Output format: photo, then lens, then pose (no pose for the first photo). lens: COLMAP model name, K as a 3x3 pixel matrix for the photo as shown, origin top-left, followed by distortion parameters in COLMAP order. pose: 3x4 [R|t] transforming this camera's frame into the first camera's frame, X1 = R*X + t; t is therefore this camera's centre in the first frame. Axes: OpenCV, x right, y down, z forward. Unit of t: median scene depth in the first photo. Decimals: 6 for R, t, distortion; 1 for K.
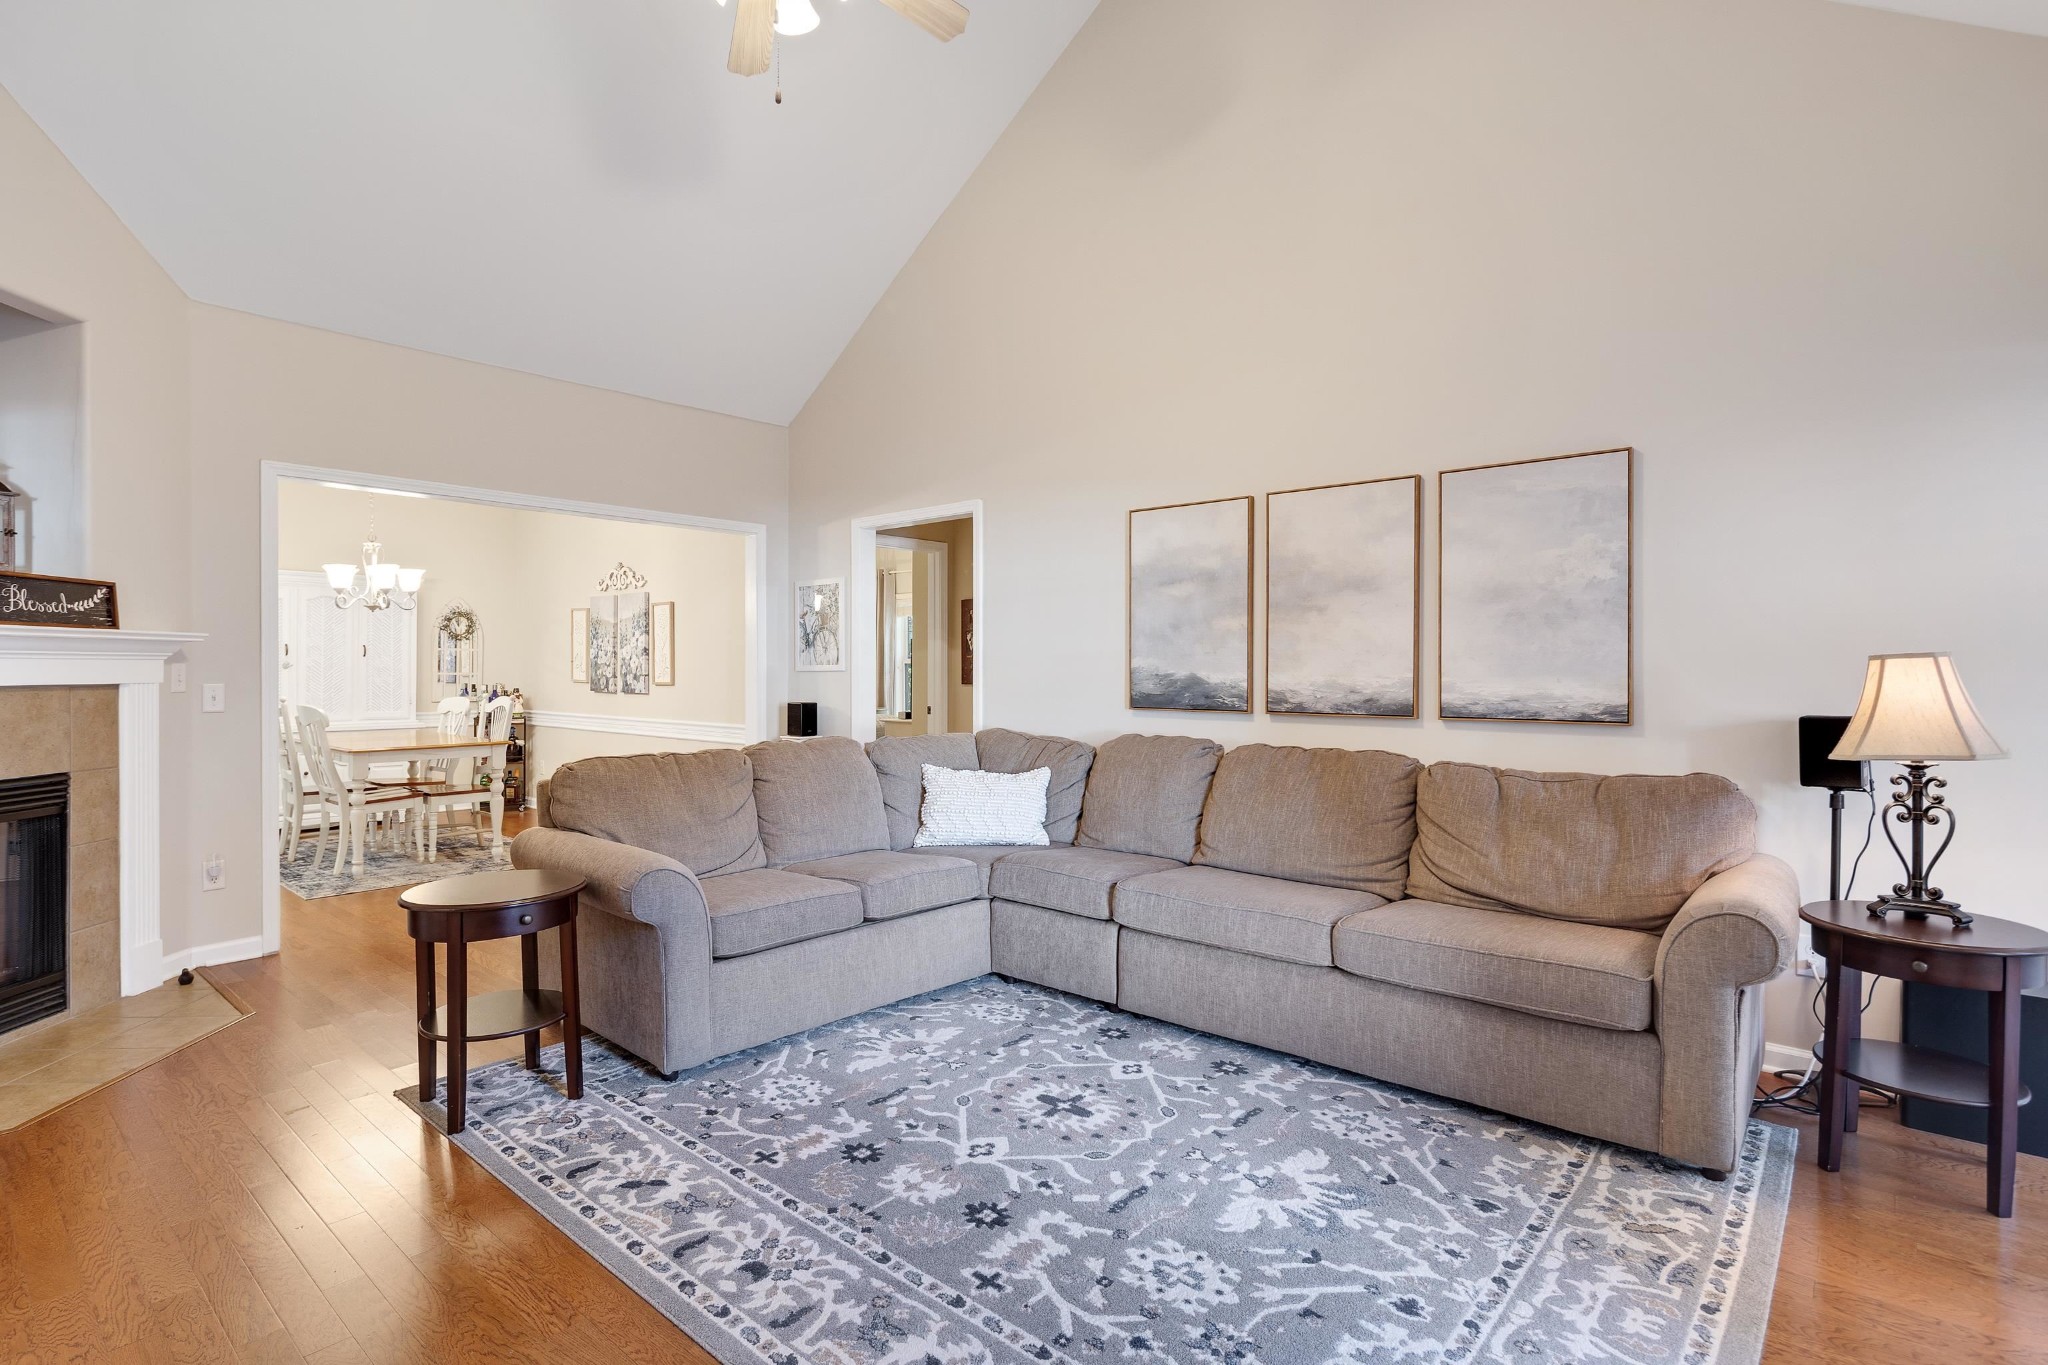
lens RADIAL K [[998.2, 0, 1019.4], [0, 998.2, 672.8], [0, 0, 1]] dist [0.002606, -0.004444]
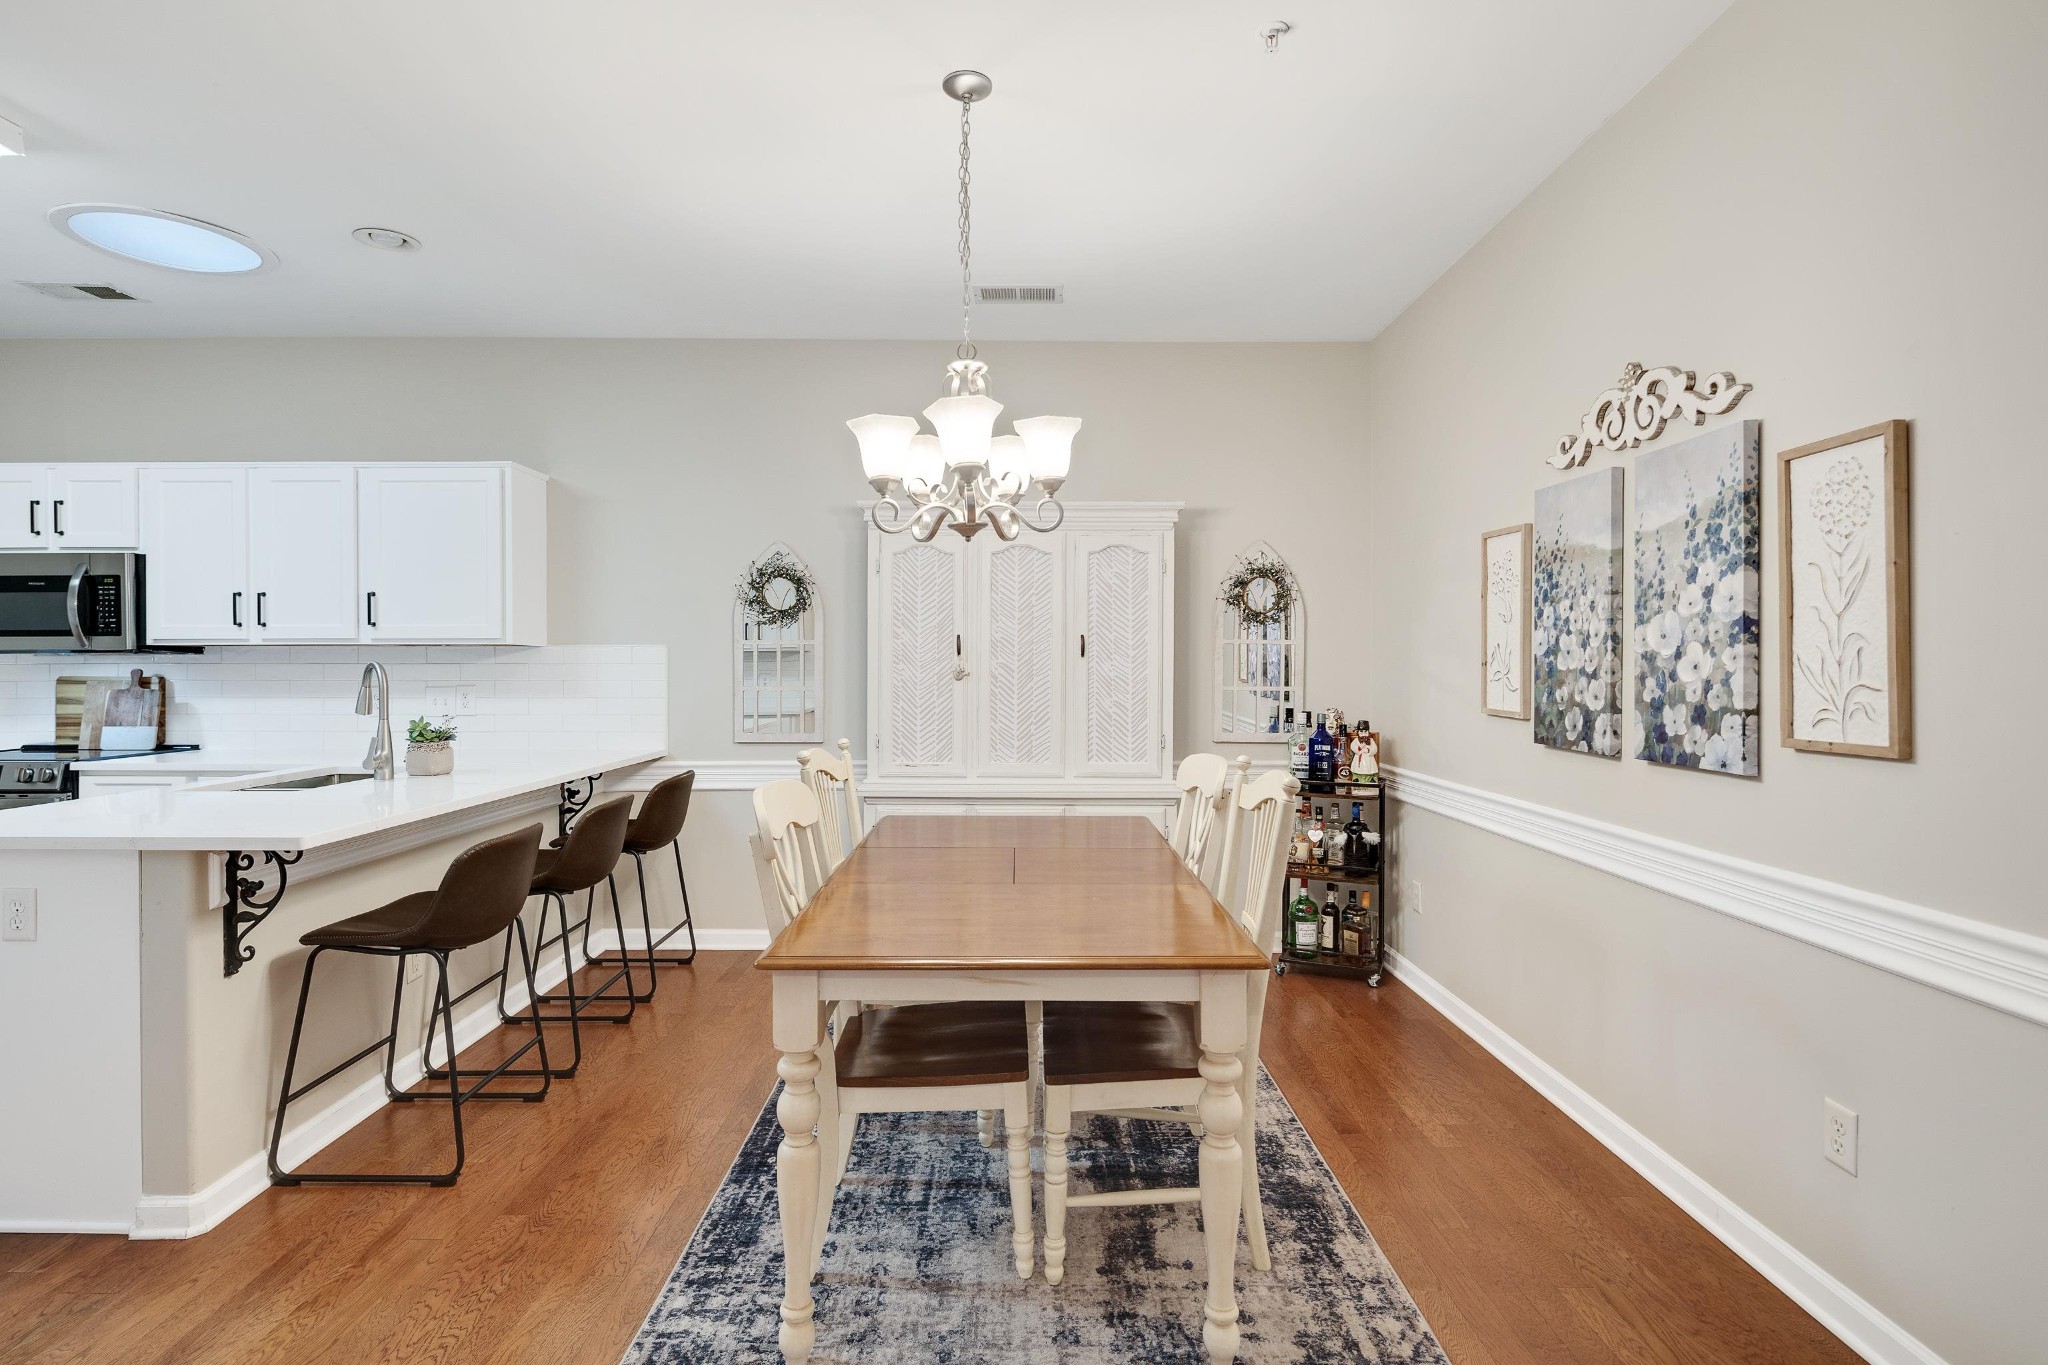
lens RADIAL K [[998.2, 0, 1008.4], [0, 998.2, 676.7], [0, 0, 1]] dist [0.002606, -0.004444]
pose [[0.651041, 0.005533, -0.759022, -0.682123], [-0.003258, 0.999985, 0.004495, -0.018933], [0.759036, -0.000453, 0.651049, 1.510558]]
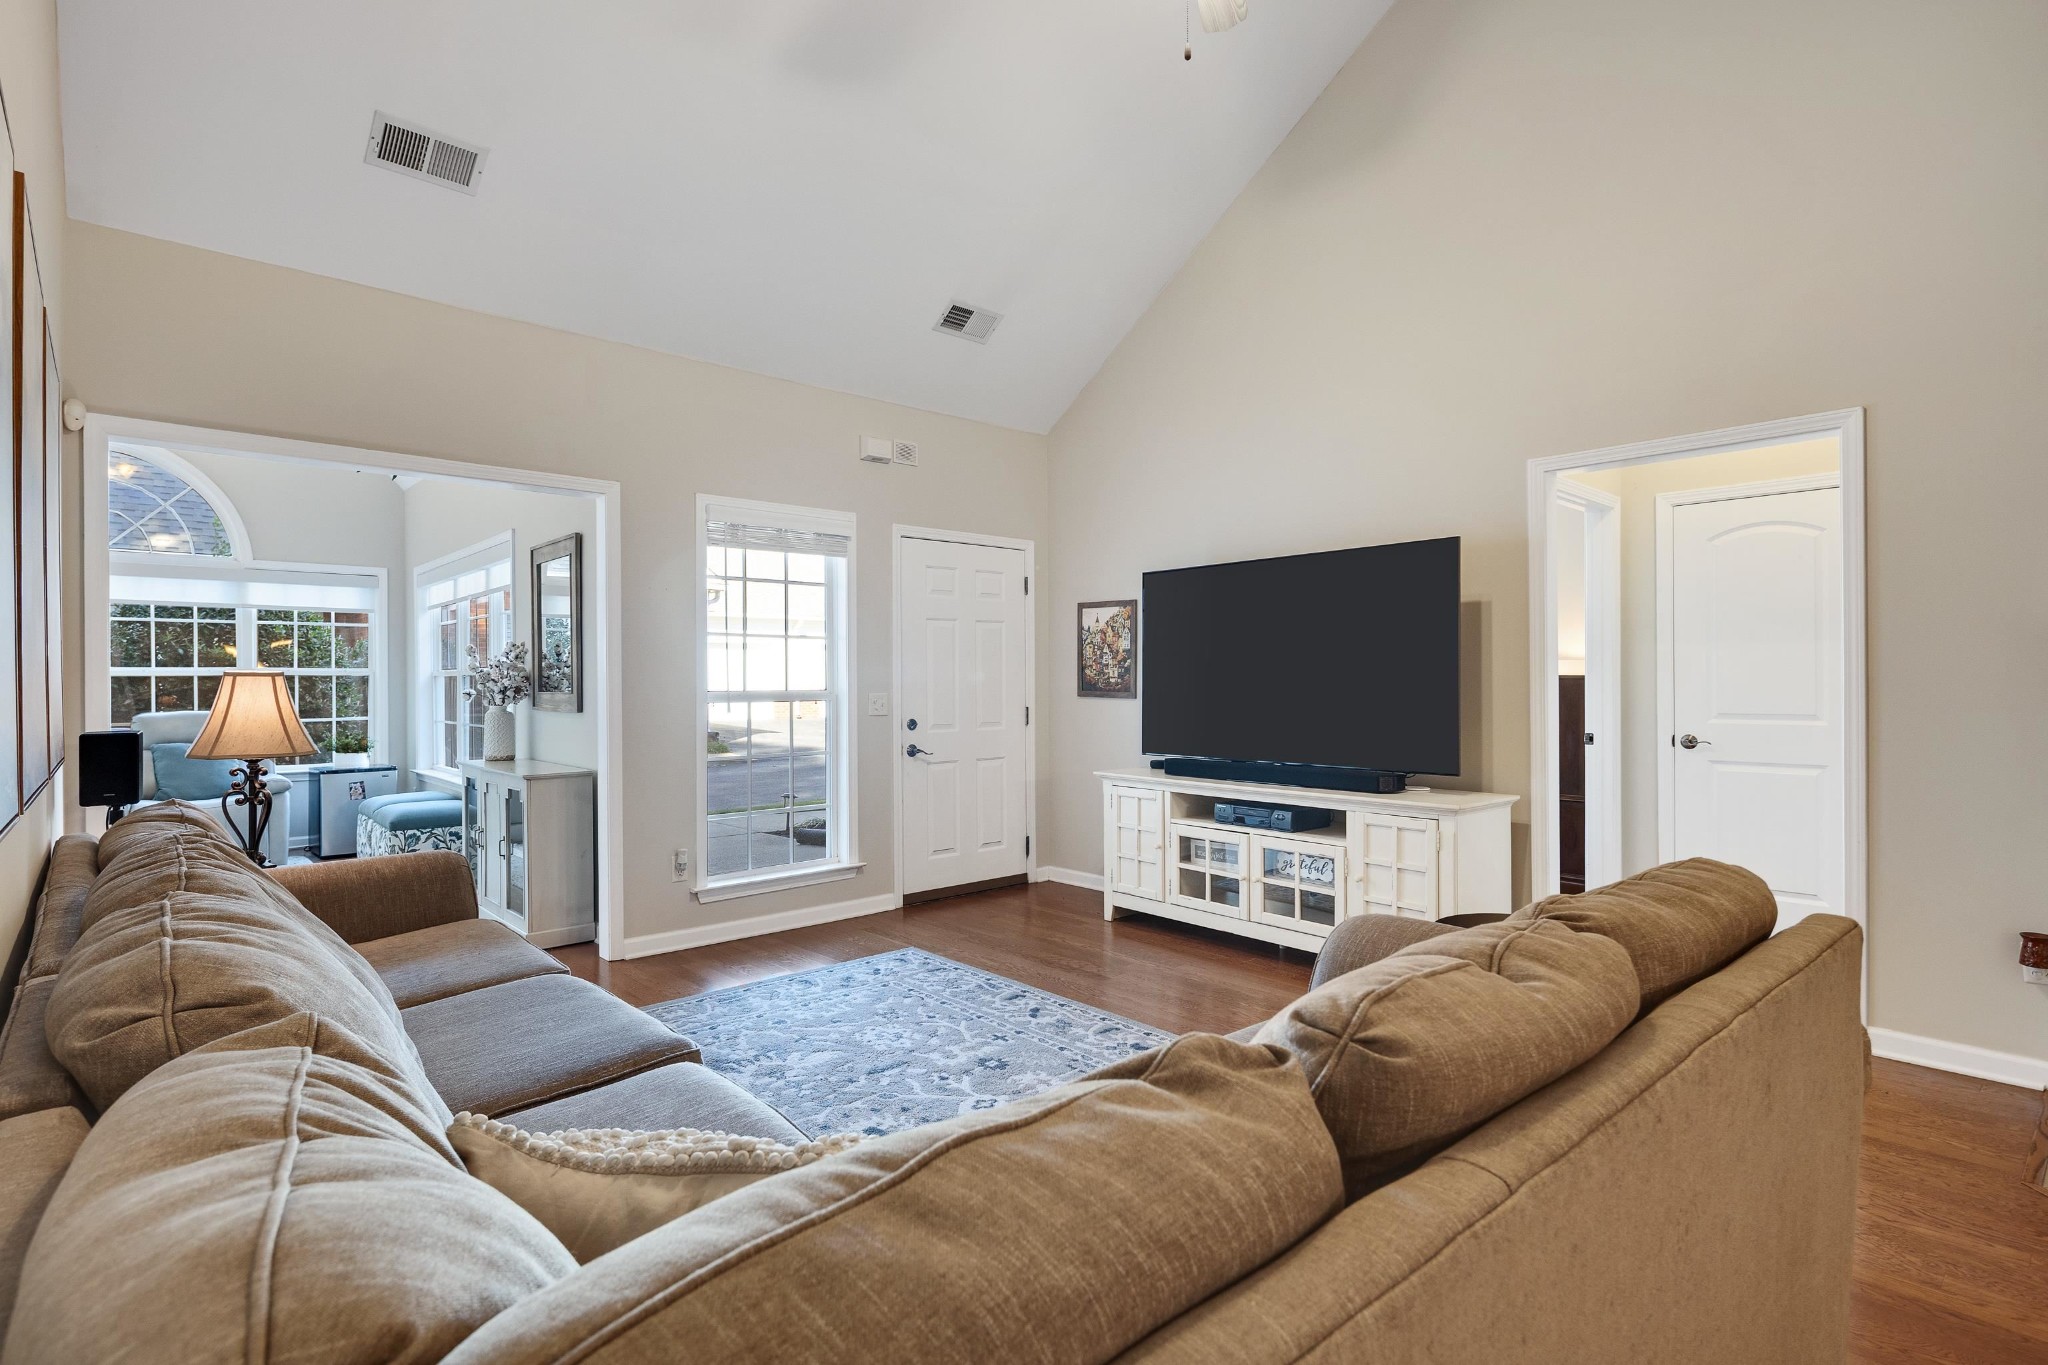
lens RADIAL K [[998.2, 0, 1023.6], [0, 998.2, 685.3], [0, 0, 1]] dist [0.002606, -0.004444]
pose [[-0.992491, 0.000761, 0.122319, -0.173309], [0.001516, 0.999980, 0.006084, -0.003632], [-0.122312, 0.006224, -0.992472, 1.657810]]
